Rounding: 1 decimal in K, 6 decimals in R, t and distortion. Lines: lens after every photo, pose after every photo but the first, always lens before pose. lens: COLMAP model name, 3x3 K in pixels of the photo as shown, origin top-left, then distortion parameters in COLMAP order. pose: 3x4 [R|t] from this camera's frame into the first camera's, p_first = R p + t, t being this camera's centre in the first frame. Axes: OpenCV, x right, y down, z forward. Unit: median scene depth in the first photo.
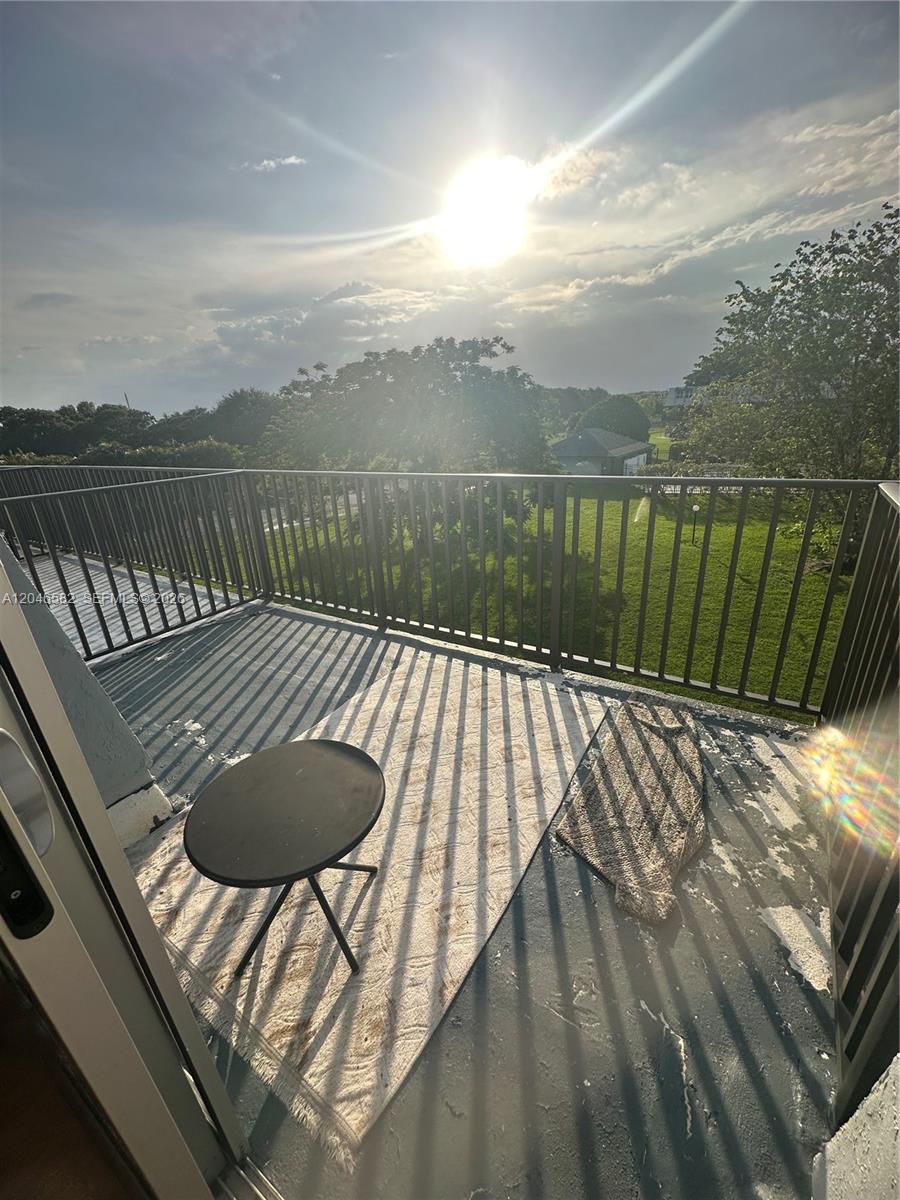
lens RADIAL K [[477.8, 0, 448.6], [0, 477.8, 597.6], [0, 0, 1]] dist [-0.004085, 0.000543]
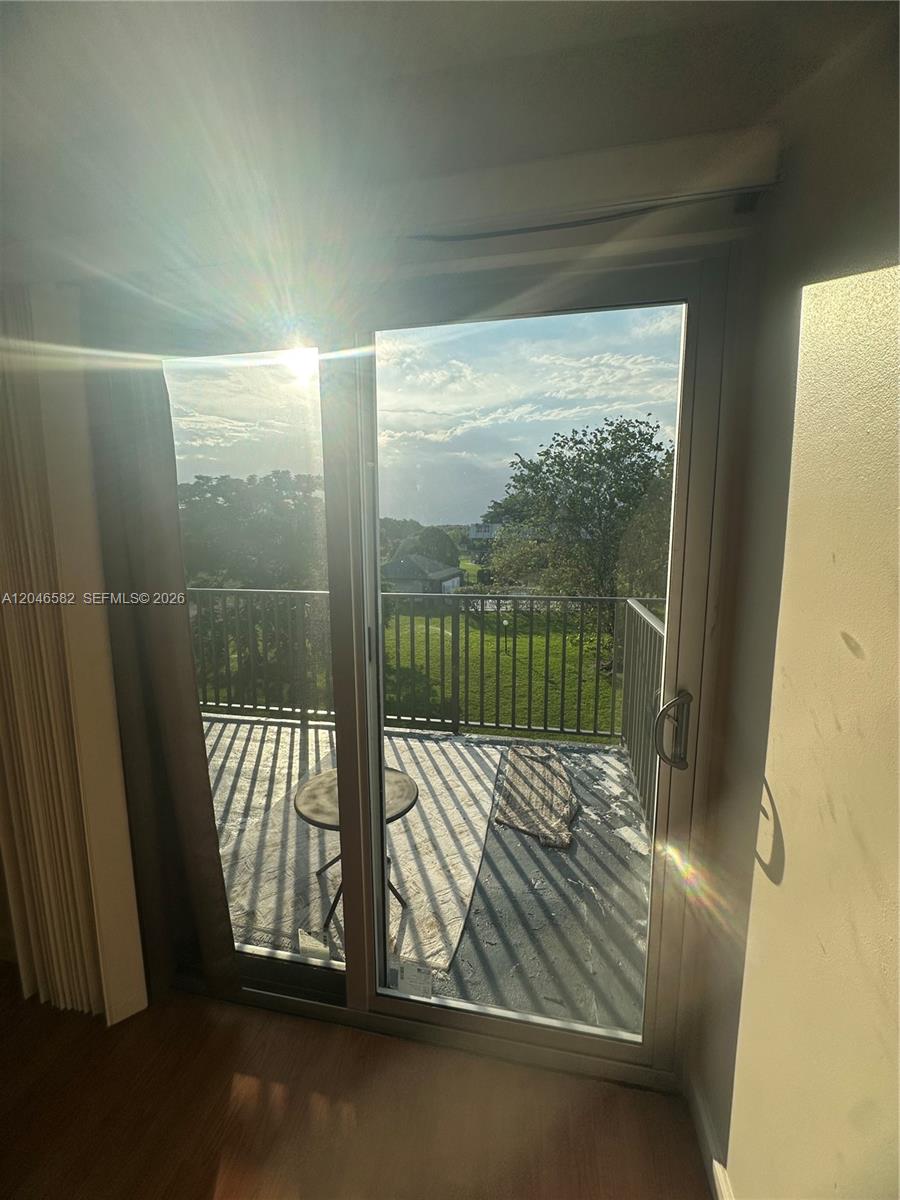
lens RADIAL K [[477.8, 0, 448.6], [0, 477.8, 597.6], [0, 0, 1]] dist [-0.004085, 0.000543]
pose [[0.935365, 0.004535, 0.353654, -0.340322], [0.081409, 0.970308, -0.227759, 0.101095], [-0.344187, 0.241829, 0.907223, -0.377930]]
